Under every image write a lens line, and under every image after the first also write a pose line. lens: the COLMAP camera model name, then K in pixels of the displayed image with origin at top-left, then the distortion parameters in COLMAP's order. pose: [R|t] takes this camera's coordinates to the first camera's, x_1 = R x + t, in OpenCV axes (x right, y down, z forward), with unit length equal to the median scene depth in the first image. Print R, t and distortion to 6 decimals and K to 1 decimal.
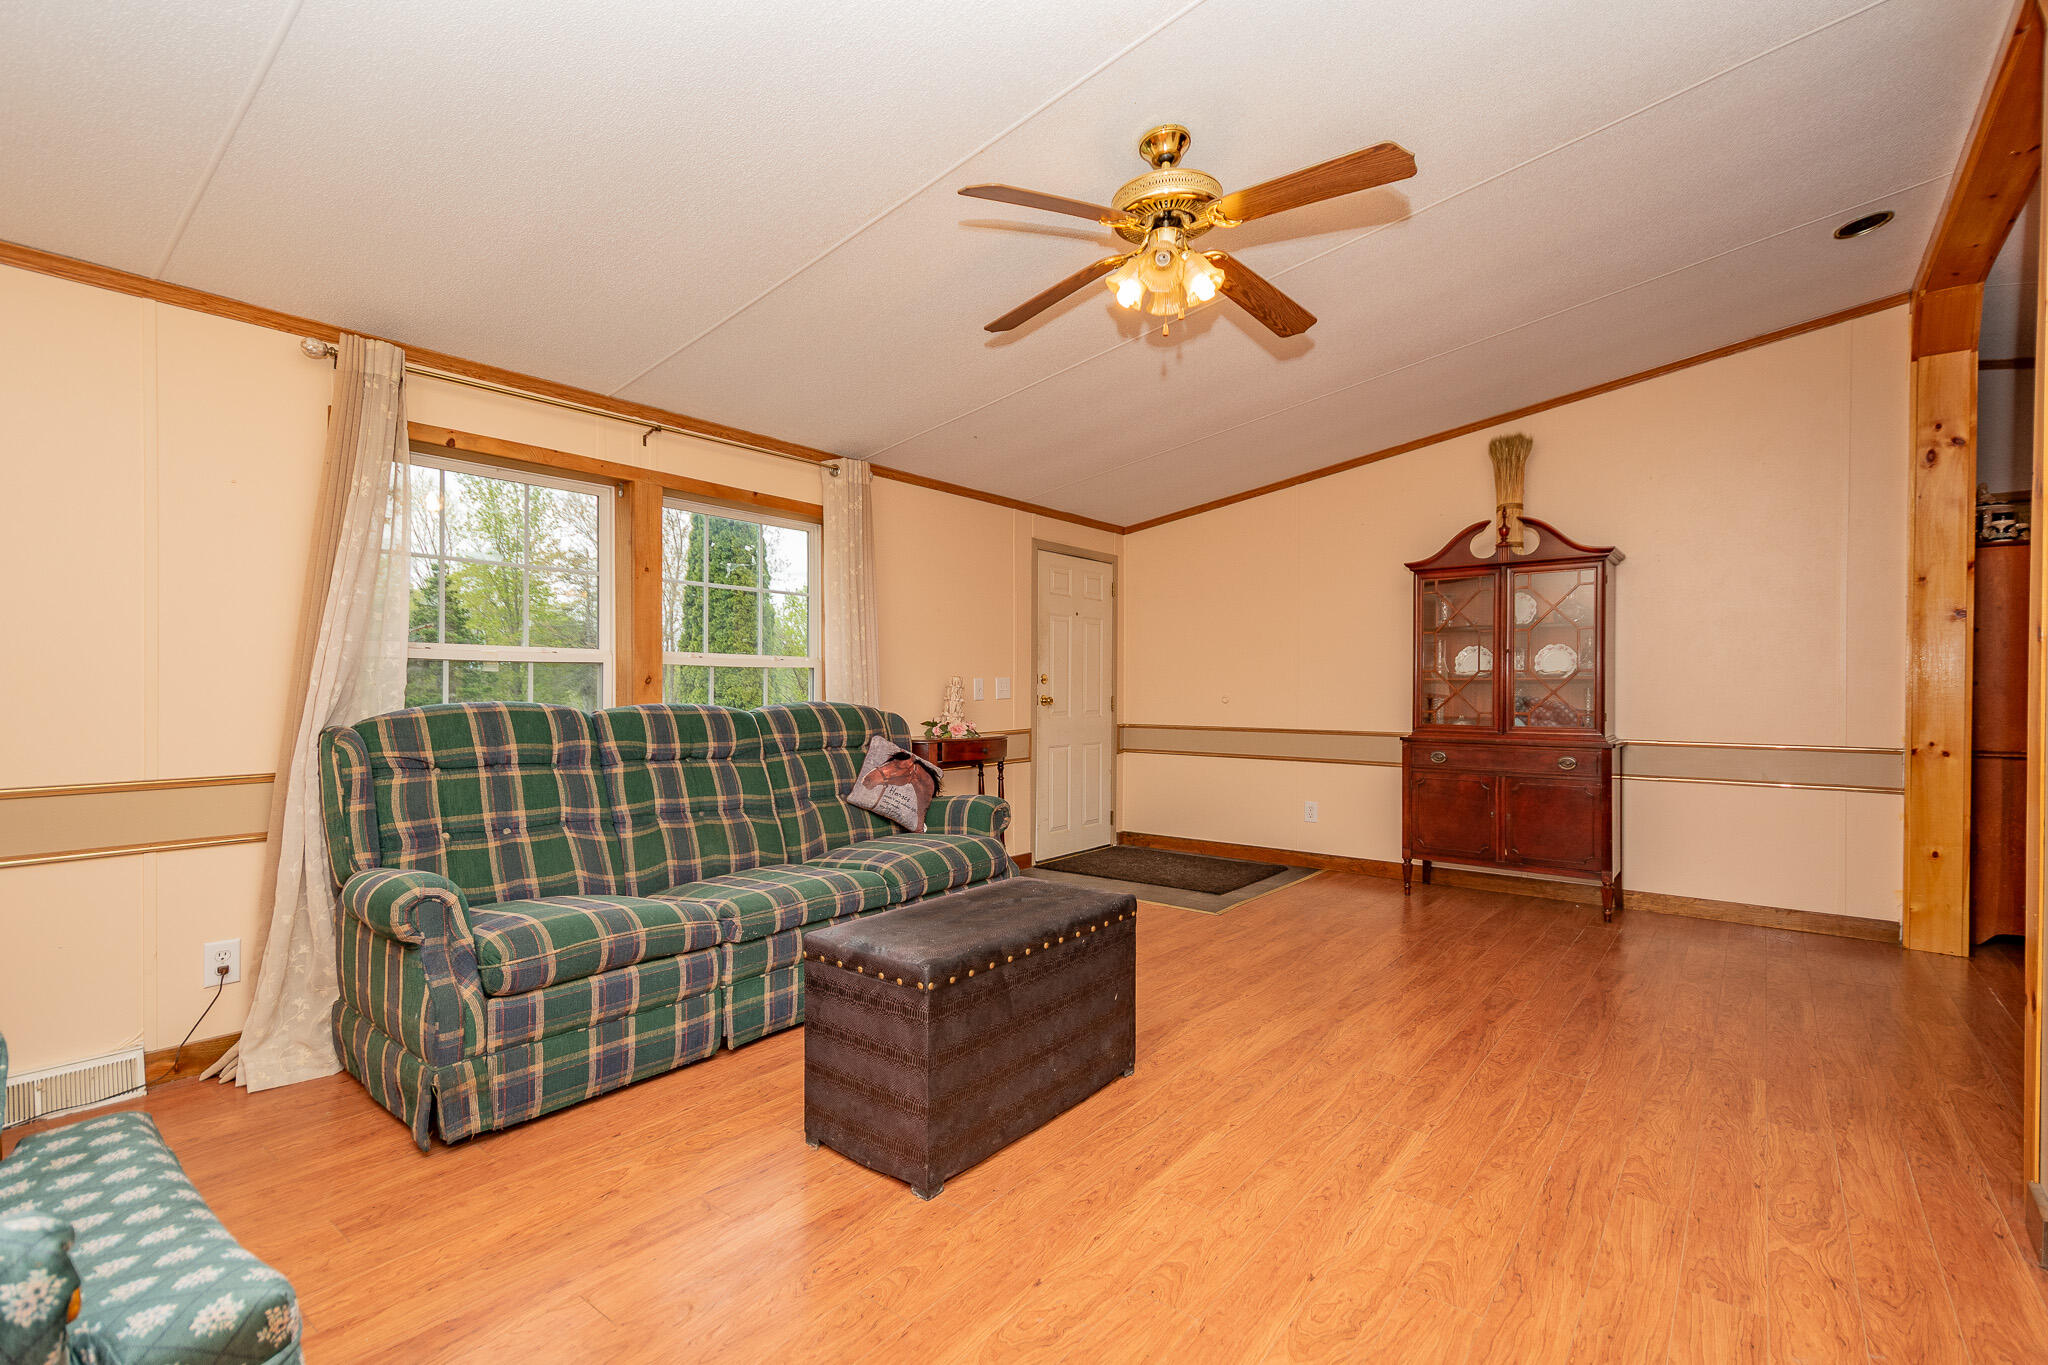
lens RADIAL K [[924.5, 0, 1031.0], [0, 924.5, 690.9], [0, 0, 1]] dist [0.014173, -0.006808]
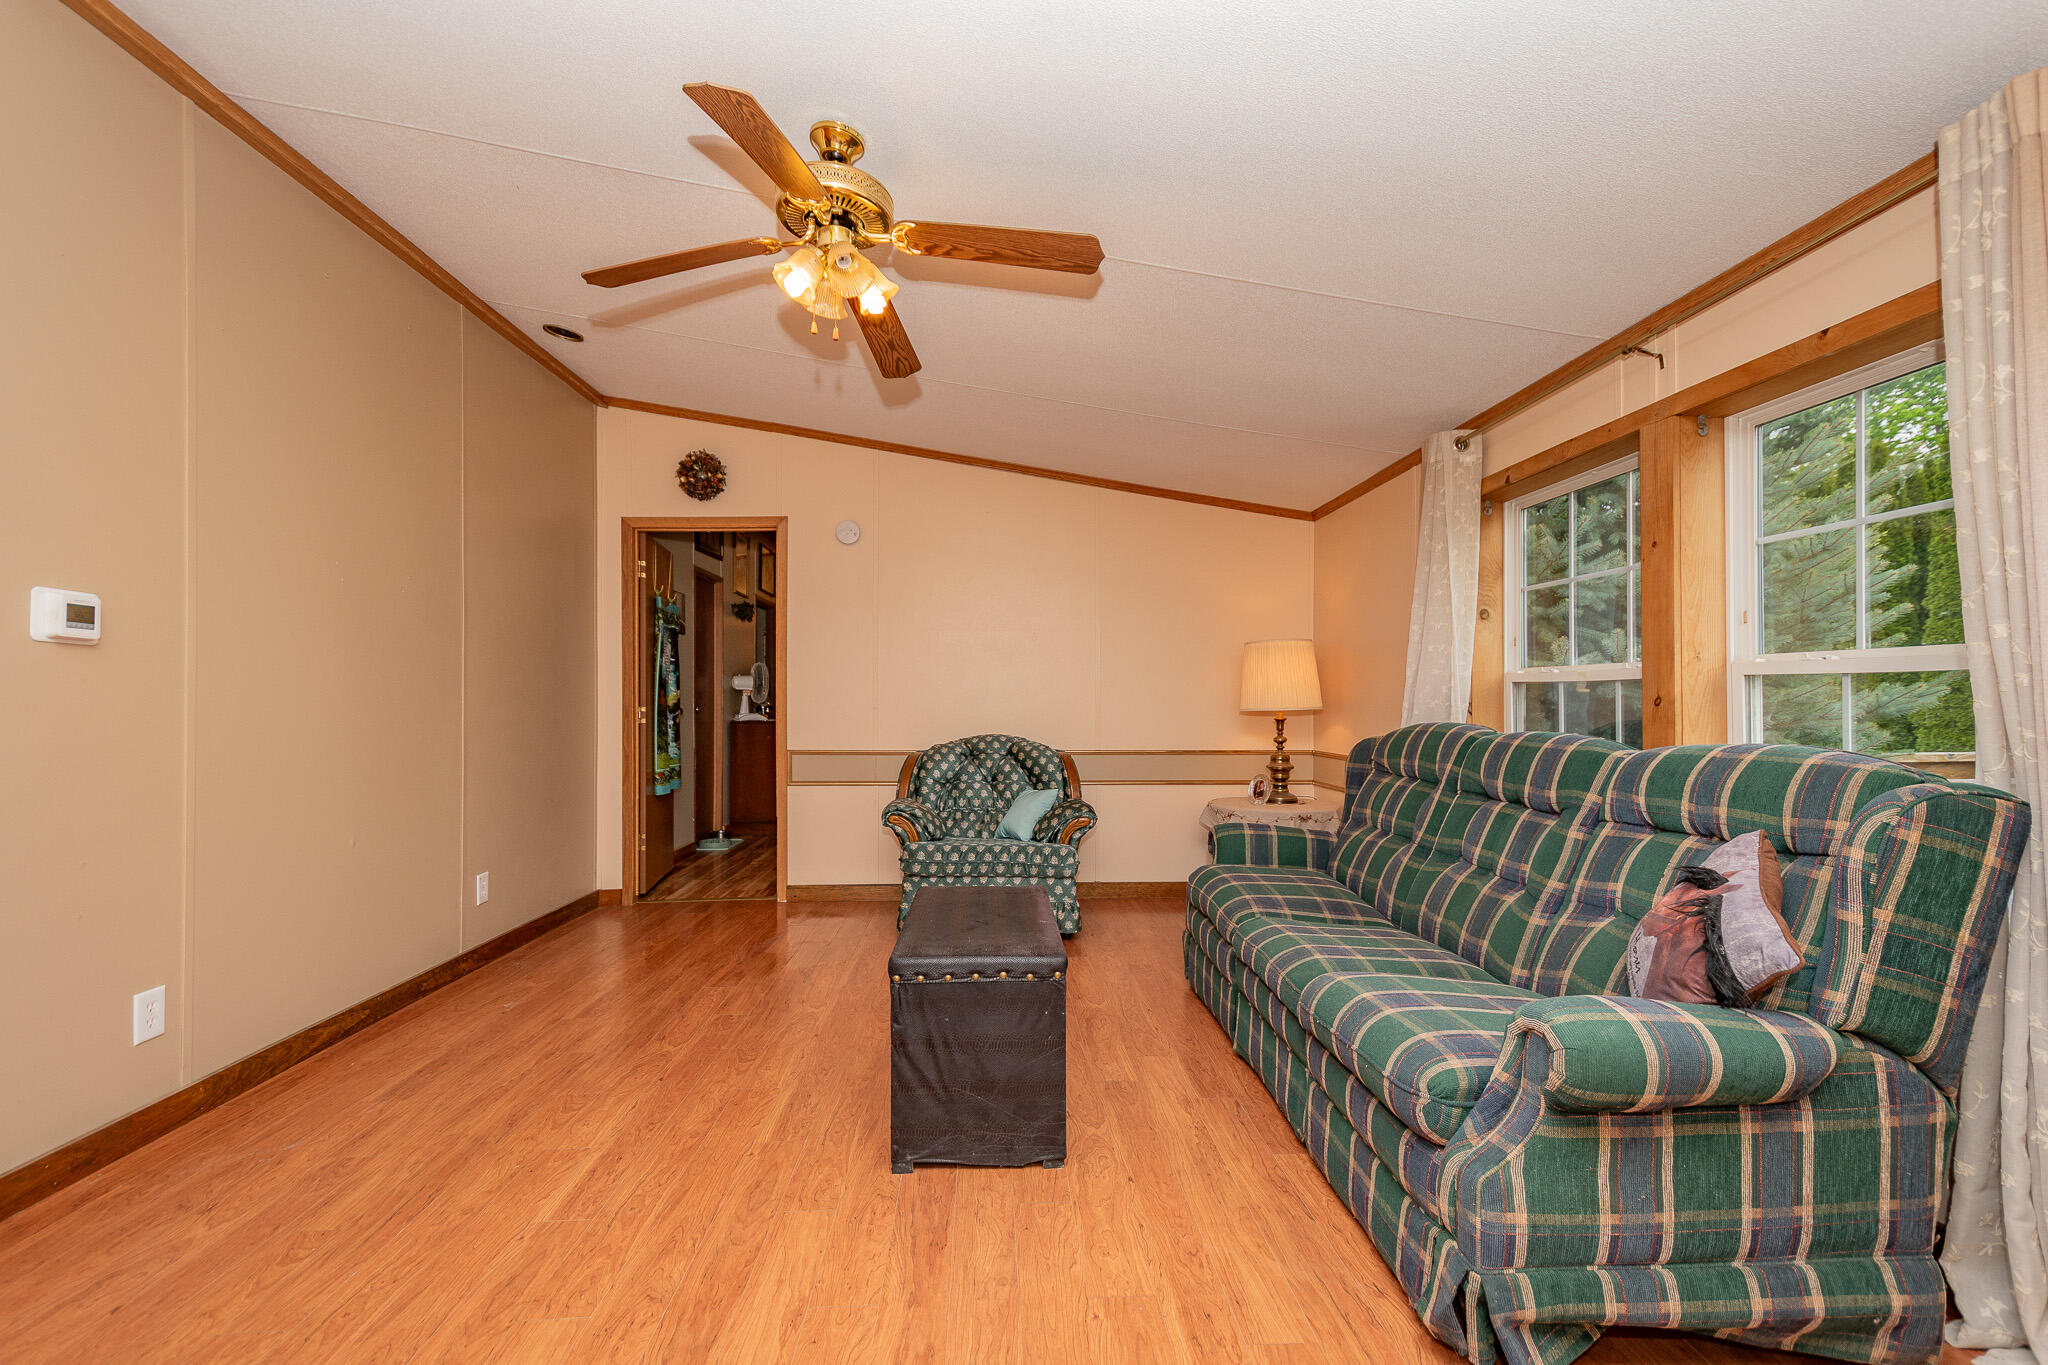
lens RADIAL K [[893.1, 0, 1033.6], [0, 893.1, 690.4], [0, 0, 1]] dist [0.010948, -0.001095]
pose [[-0.754579, -0.009940, -0.656134, 0.404498], [-0.004981, 0.999943, -0.009421, -0.011038], [0.656191, -0.003841, -0.754585, 1.249714]]
